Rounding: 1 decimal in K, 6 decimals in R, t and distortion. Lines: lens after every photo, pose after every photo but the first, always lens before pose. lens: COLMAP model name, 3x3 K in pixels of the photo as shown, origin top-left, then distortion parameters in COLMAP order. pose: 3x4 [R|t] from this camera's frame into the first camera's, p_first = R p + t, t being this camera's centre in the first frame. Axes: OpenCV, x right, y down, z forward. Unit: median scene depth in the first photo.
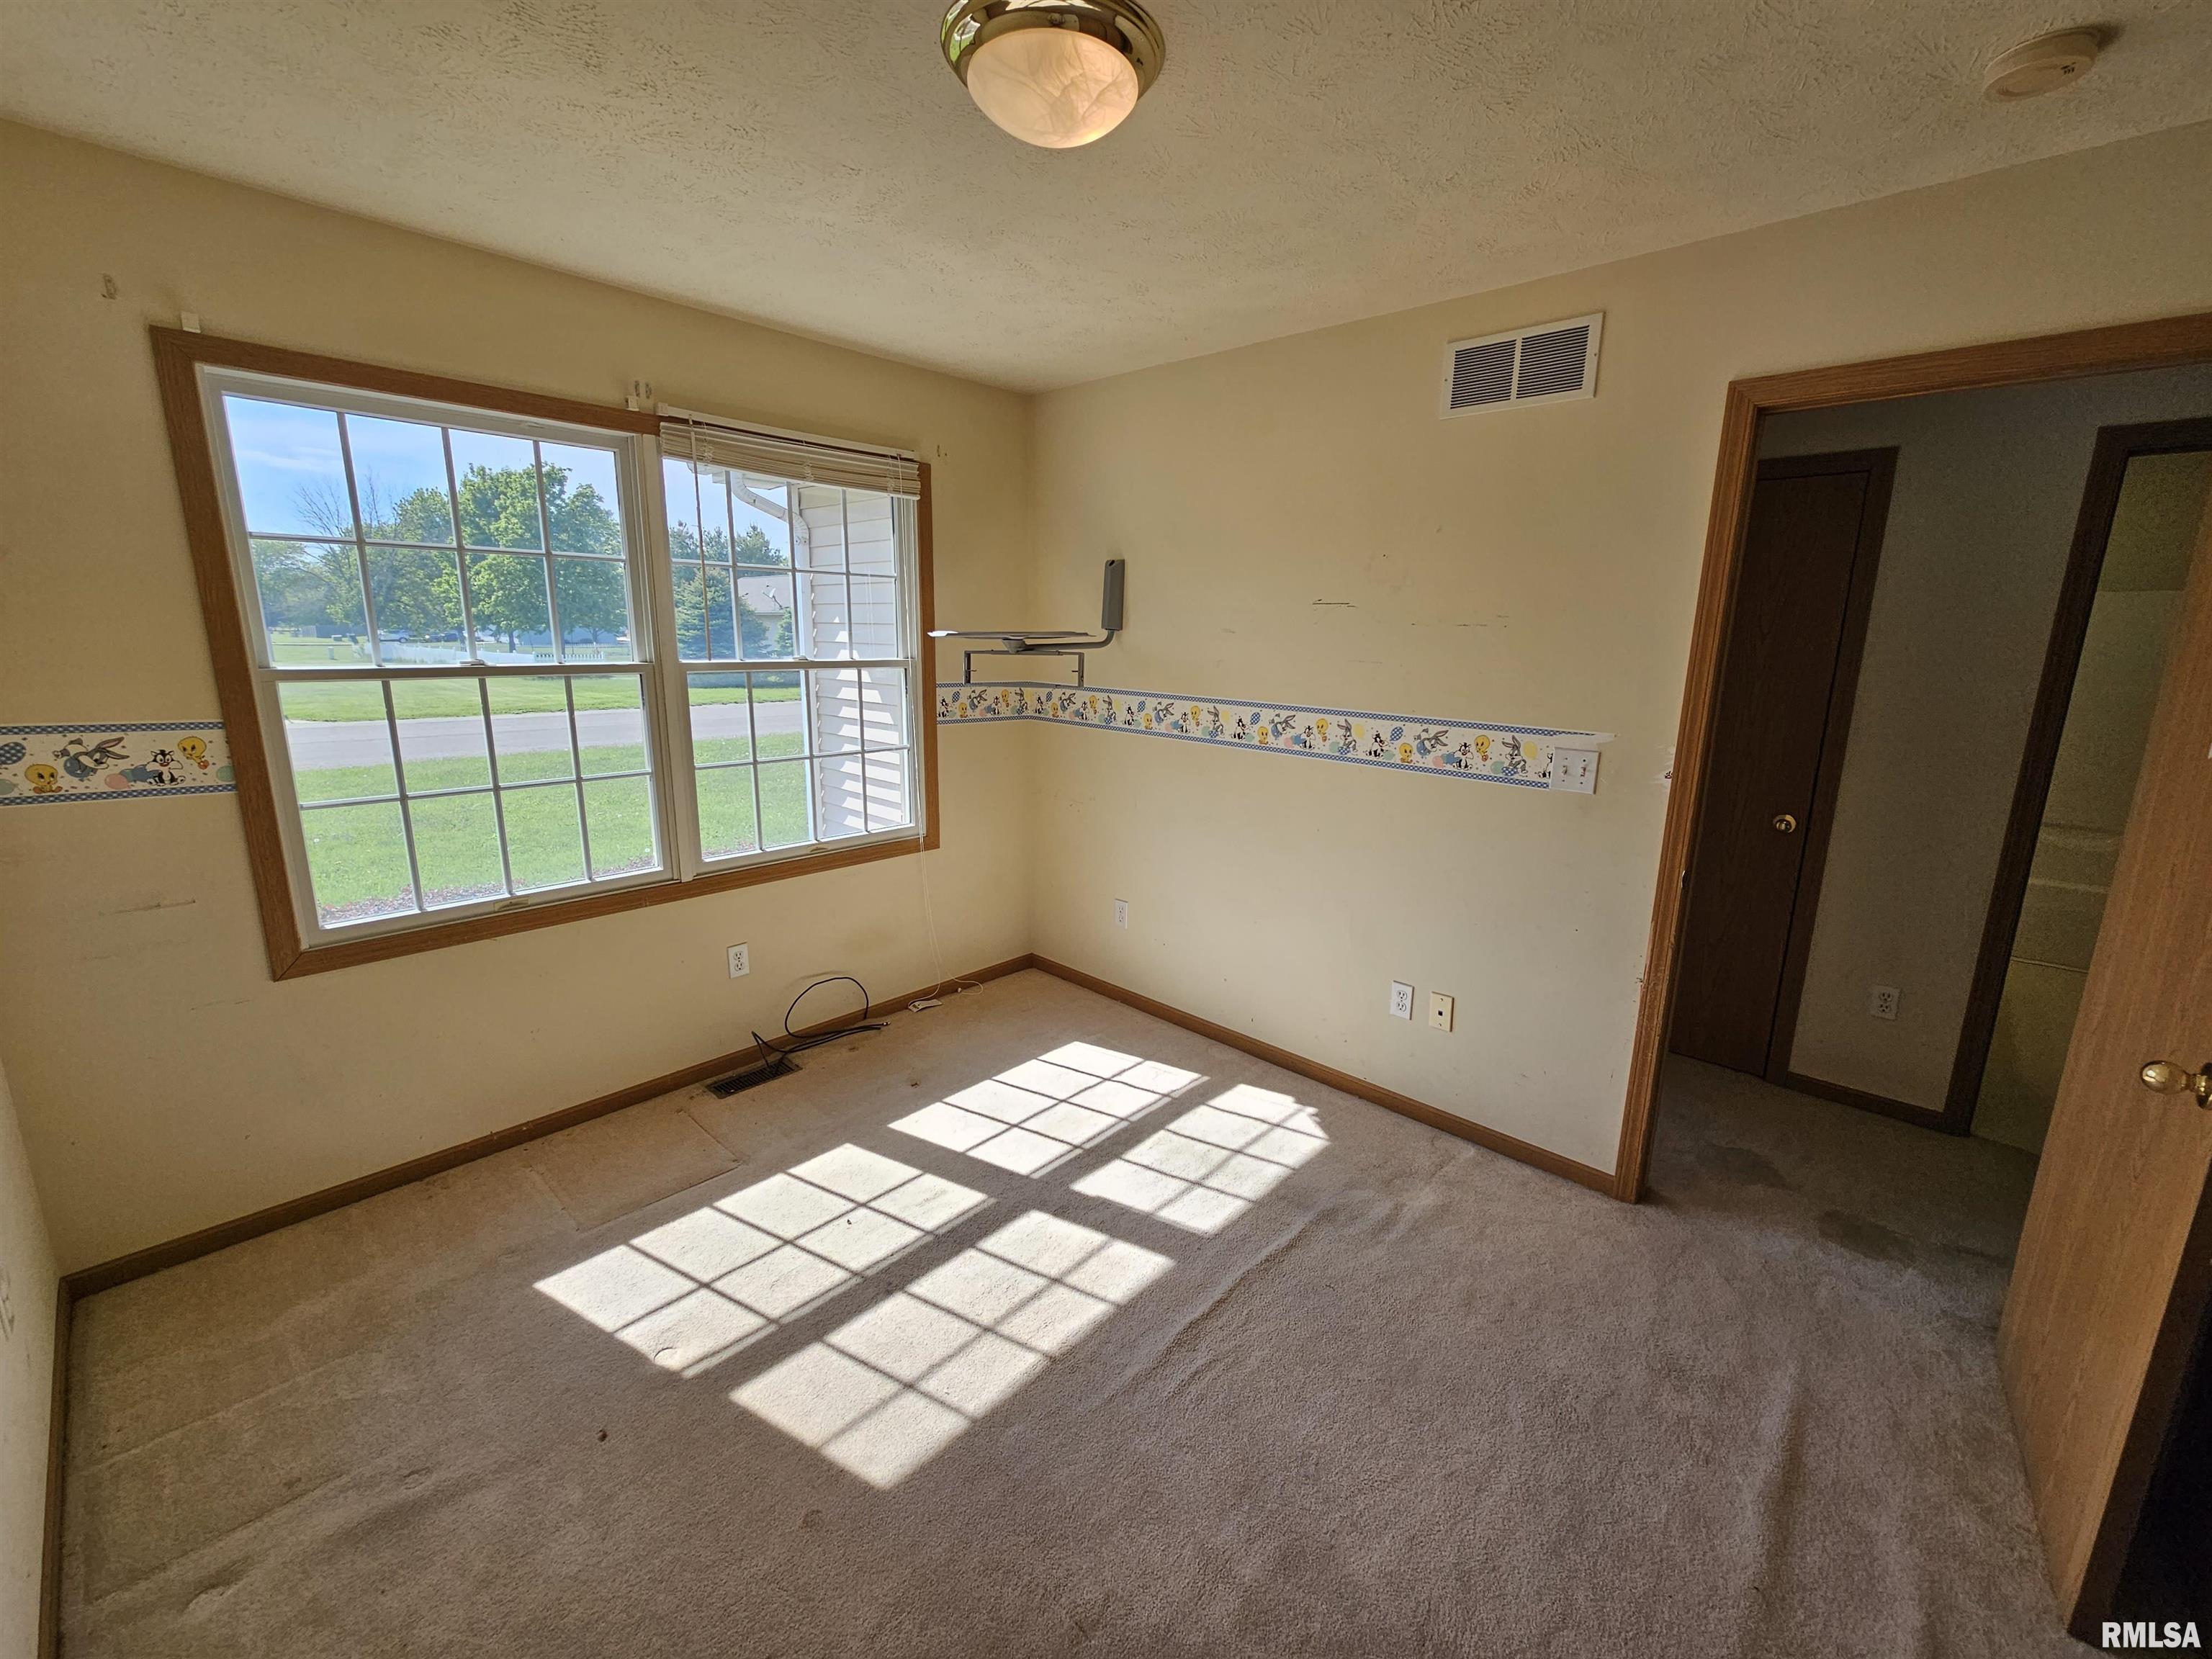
lens RADIAL K [[902.1, 0, 1113.0], [0, 902.1, 822.5], [0, 0, 1]] dist [0.000745, 0.001044]
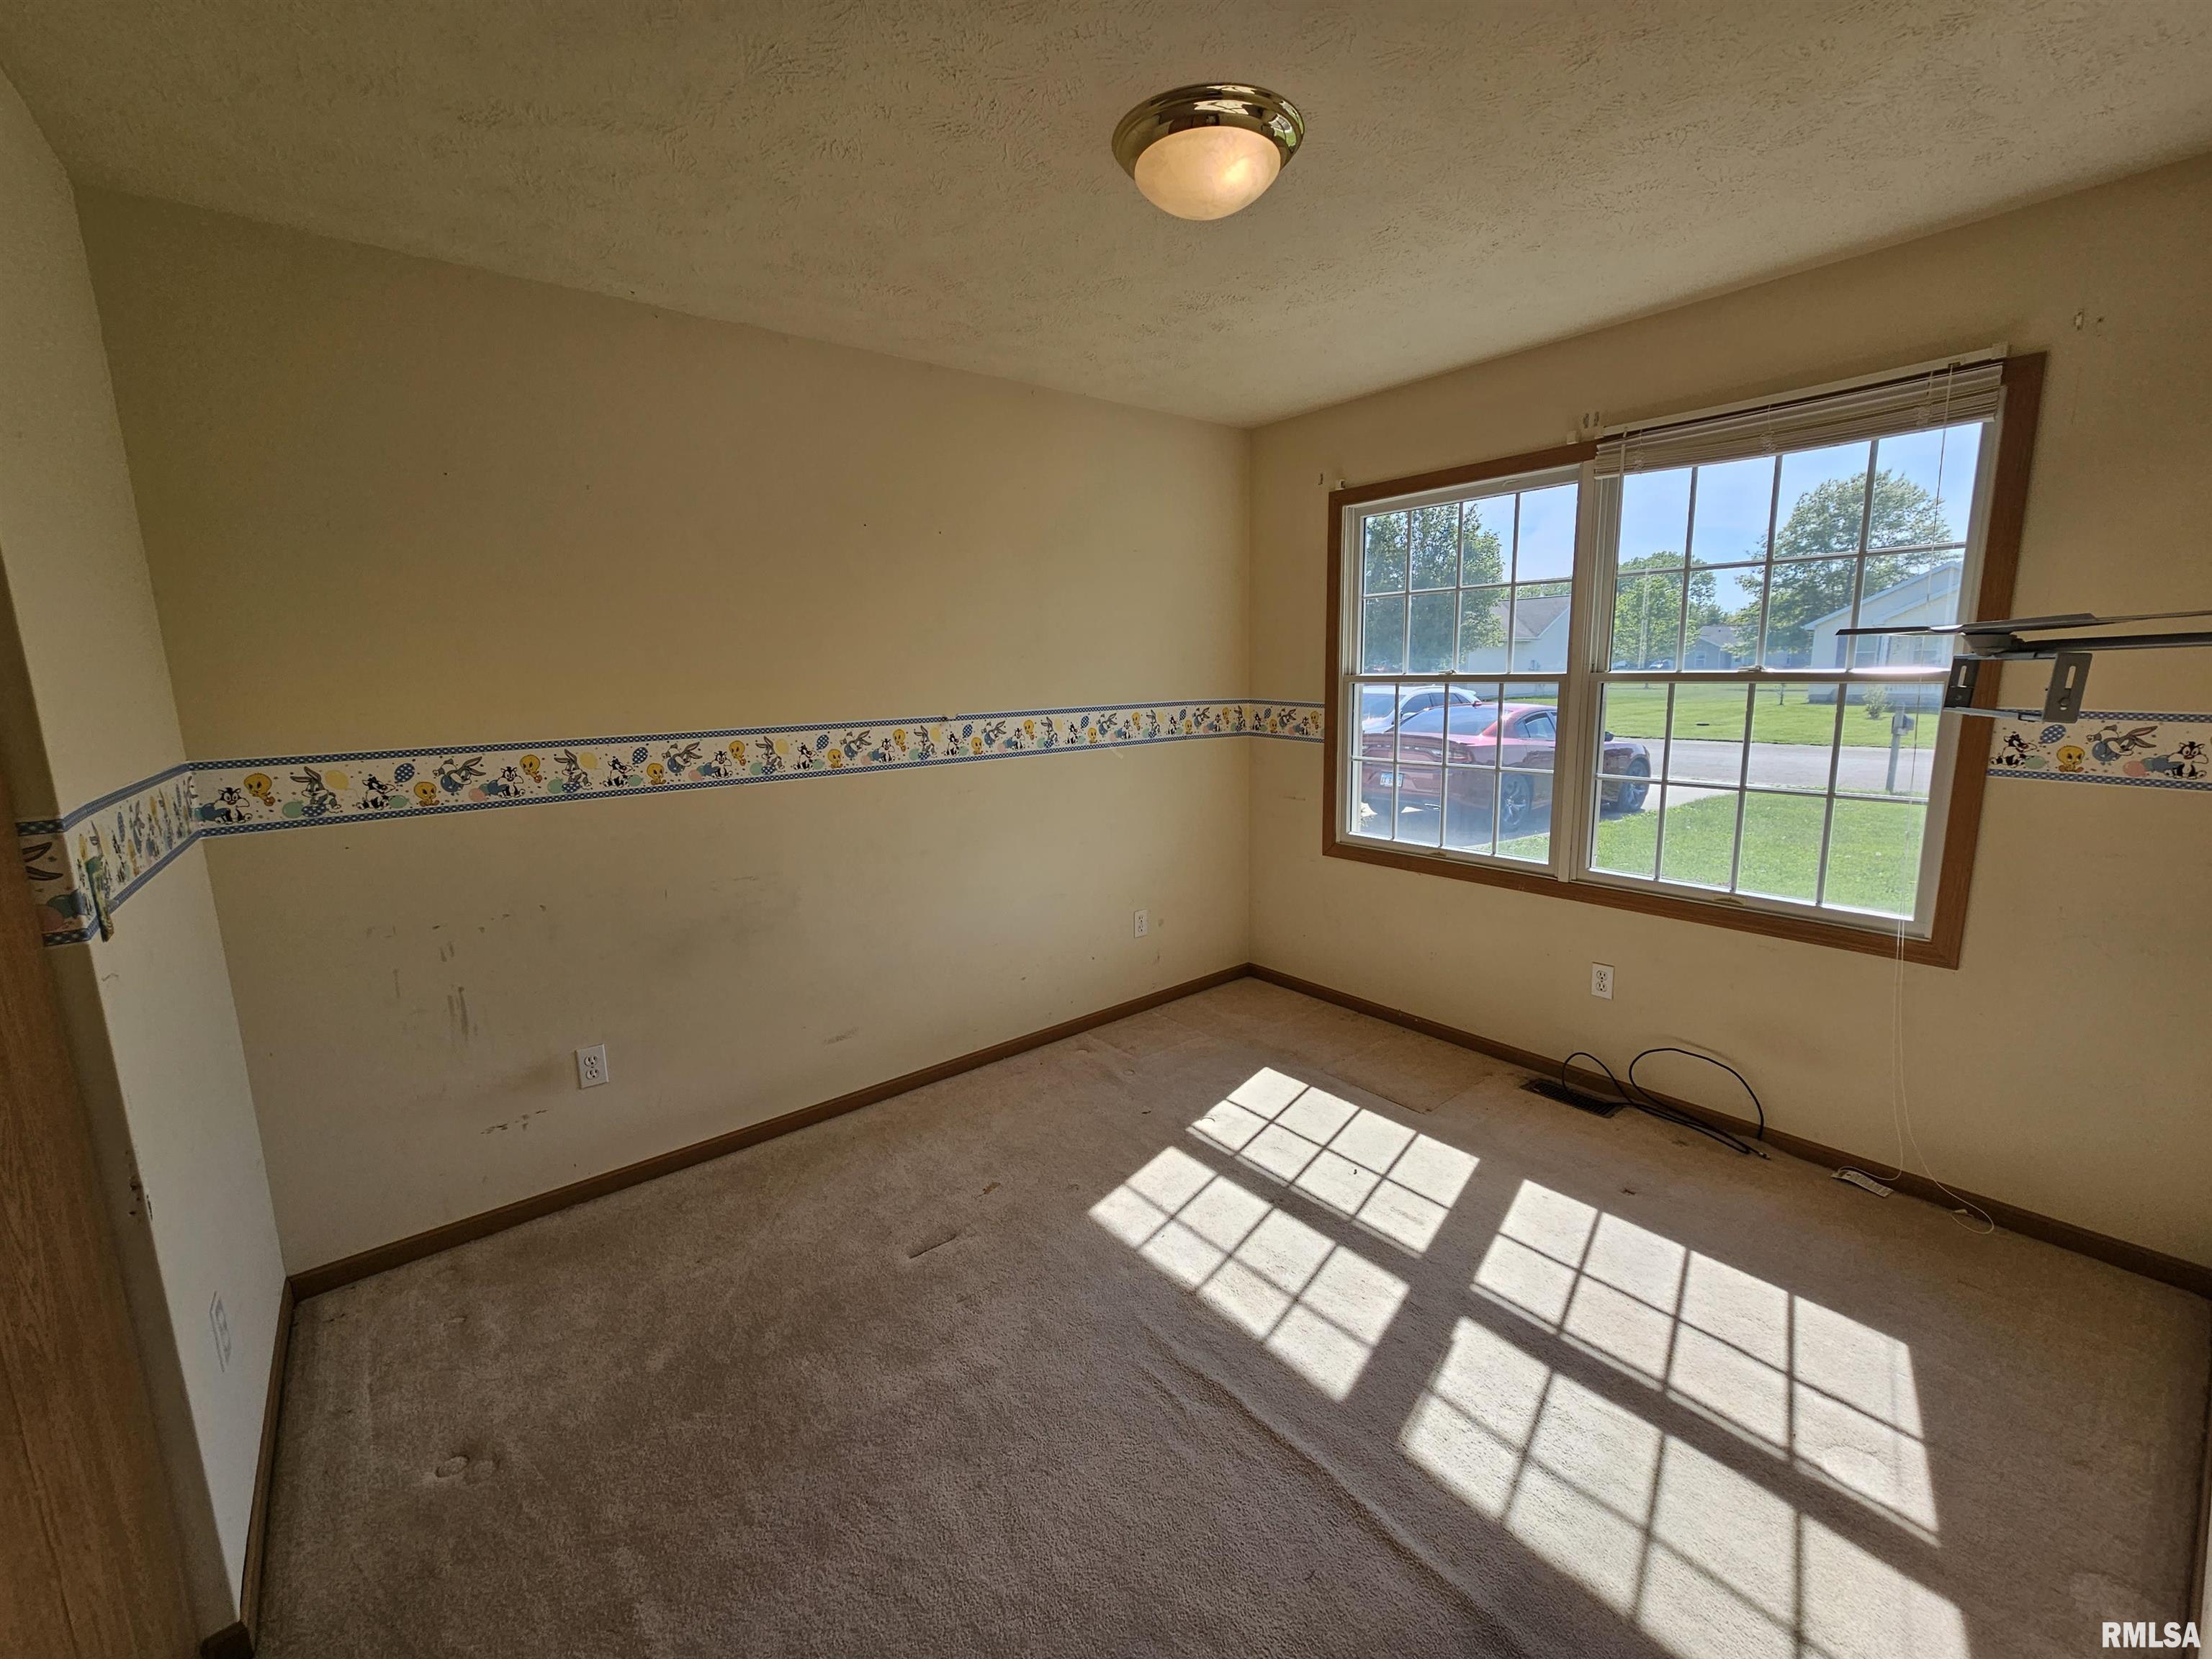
lens RADIAL K [[902.1, 0, 1113.0], [0, 902.1, 822.5], [0, 0, 1]] dist [0.000745, 0.001044]
pose [[-0.147817, 0.155646, -0.976691, 0.734246], [-0.187766, 0.965162, 0.182227, -0.112046], [0.971027, 0.210325, -0.113442, 0.713467]]
